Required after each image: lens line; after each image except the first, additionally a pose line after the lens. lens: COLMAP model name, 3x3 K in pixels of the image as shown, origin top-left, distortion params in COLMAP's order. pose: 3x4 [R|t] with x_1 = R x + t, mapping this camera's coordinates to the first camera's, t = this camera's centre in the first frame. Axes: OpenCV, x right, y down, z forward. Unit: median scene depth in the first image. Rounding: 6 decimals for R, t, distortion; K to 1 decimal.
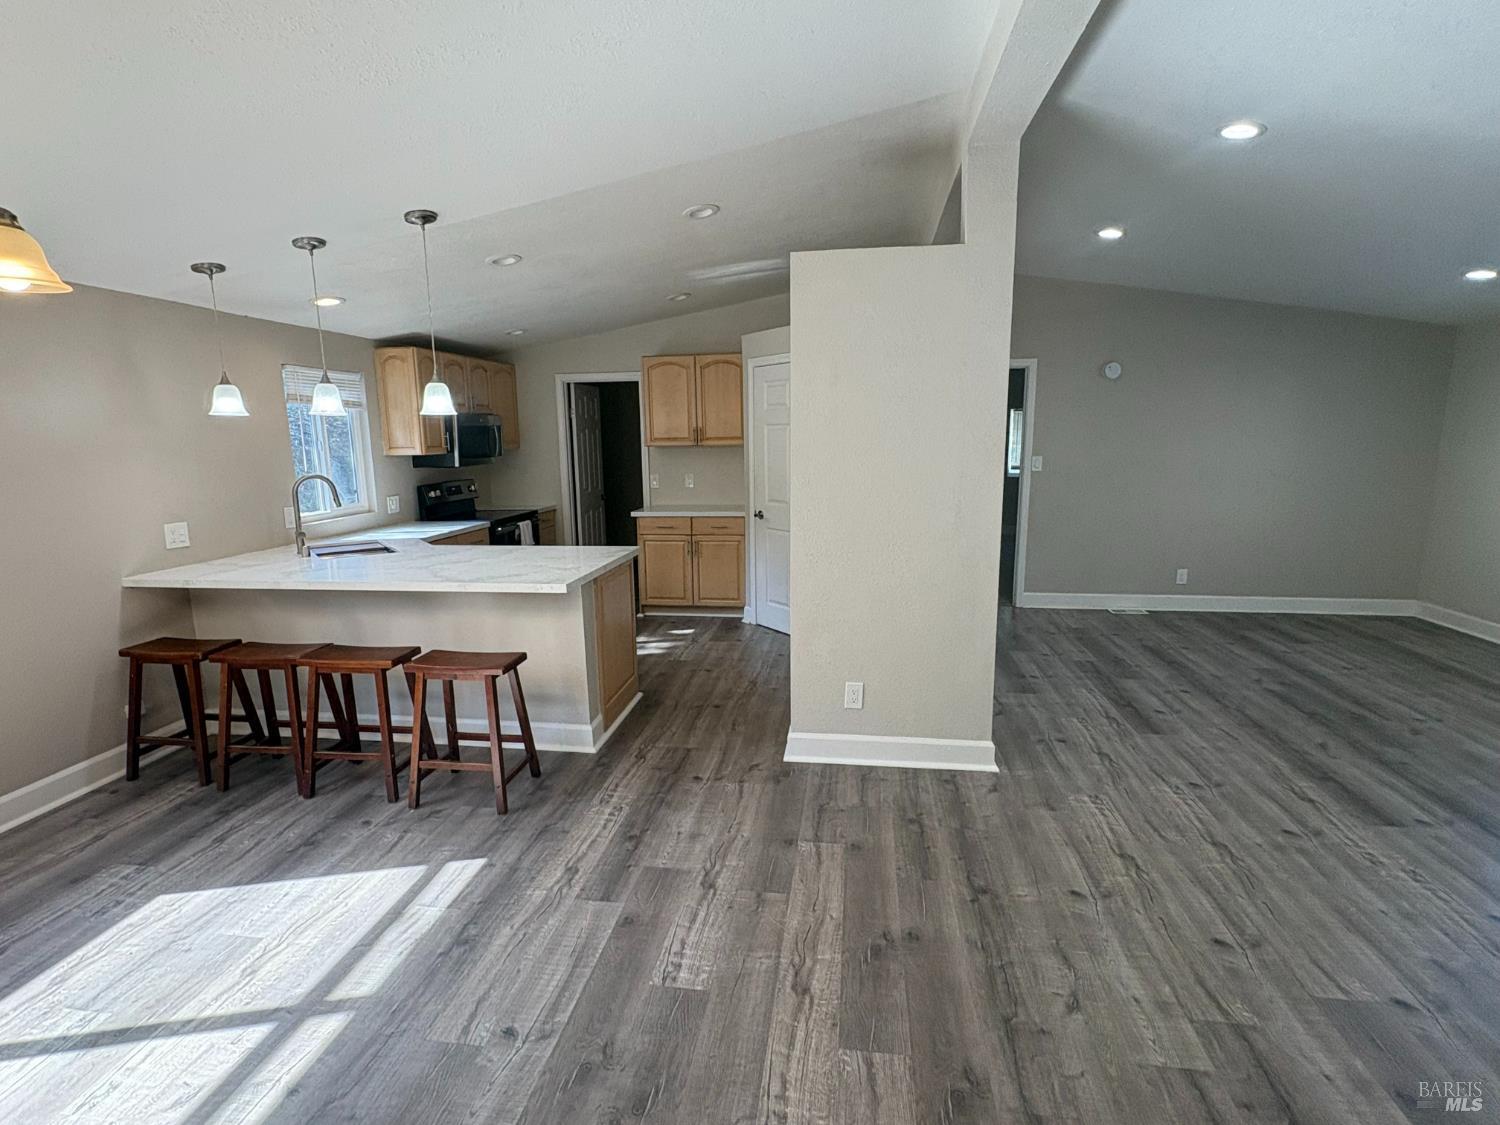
lens RADIAL K [[722.2, 0, 745.8], [0, 722.2, 560.0], [0, 0, 1]] dist [-0.001686, -0.000723]
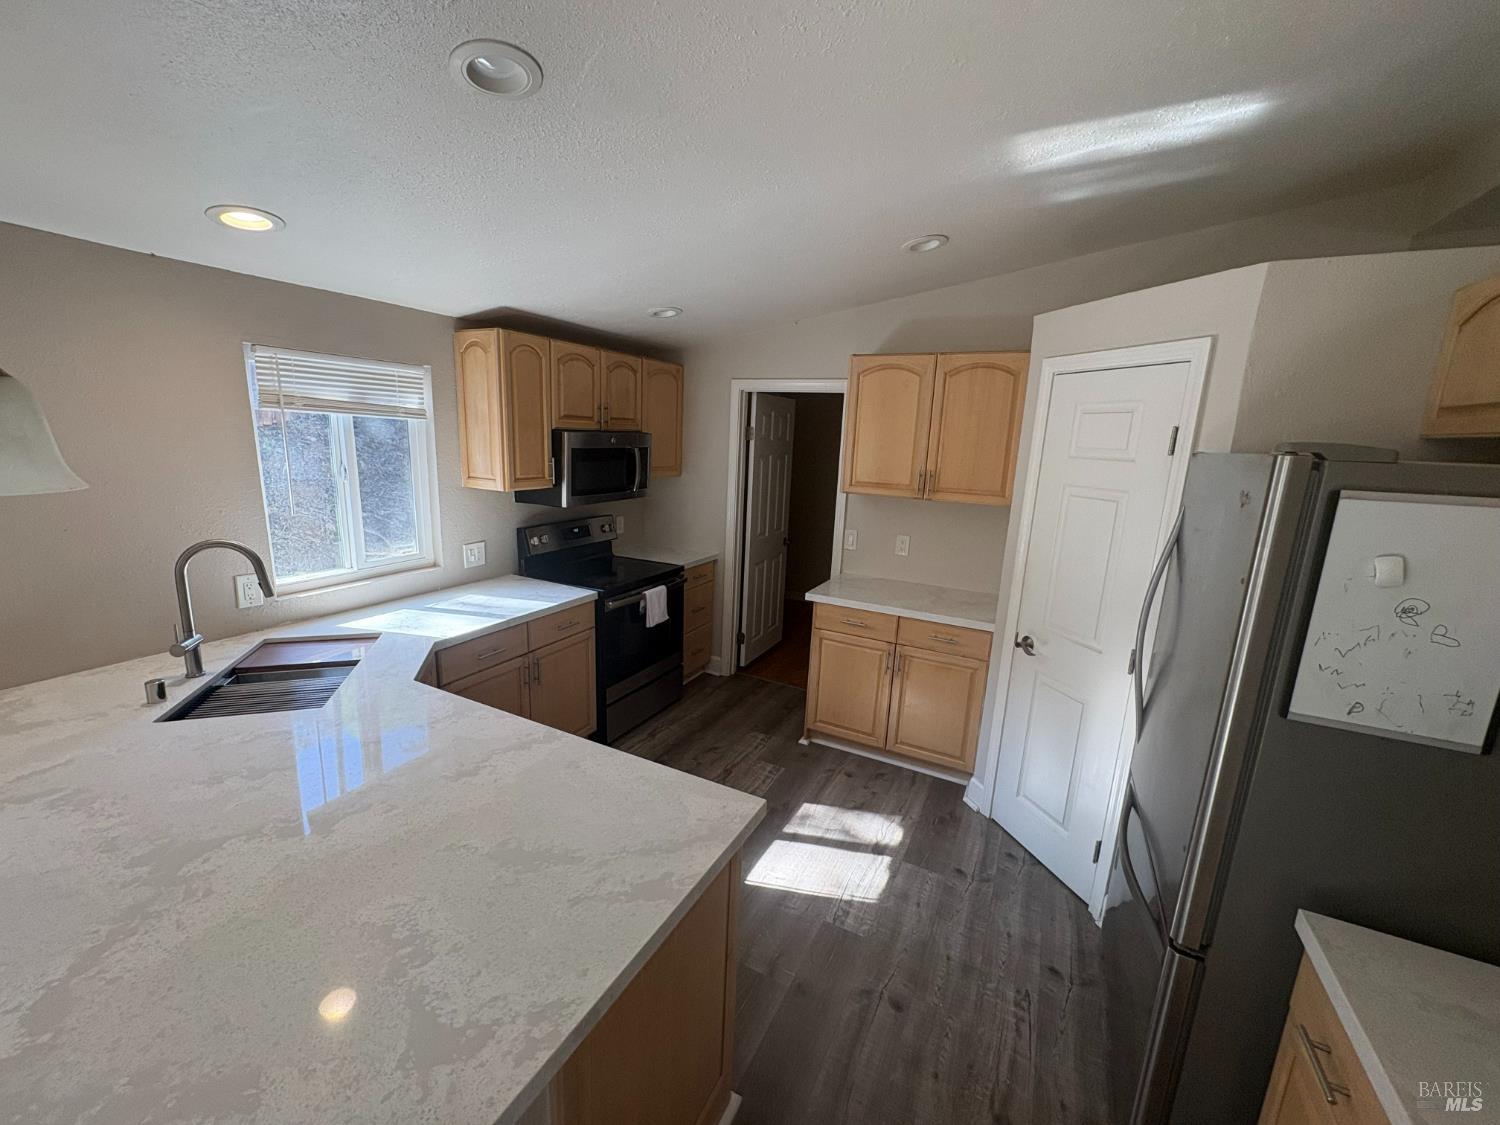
lens RADIAL K [[597.6, 0, 748.7], [0, 597.6, 560.9], [0, 0, 1]] dist [0.000729, -0.000022]
pose [[0.945602, 0.120777, -0.302076, -0.088371], [-0.111372, 0.992607, 0.048235, -0.215393], [0.305668, -0.011968, 0.952063, 0.865339]]
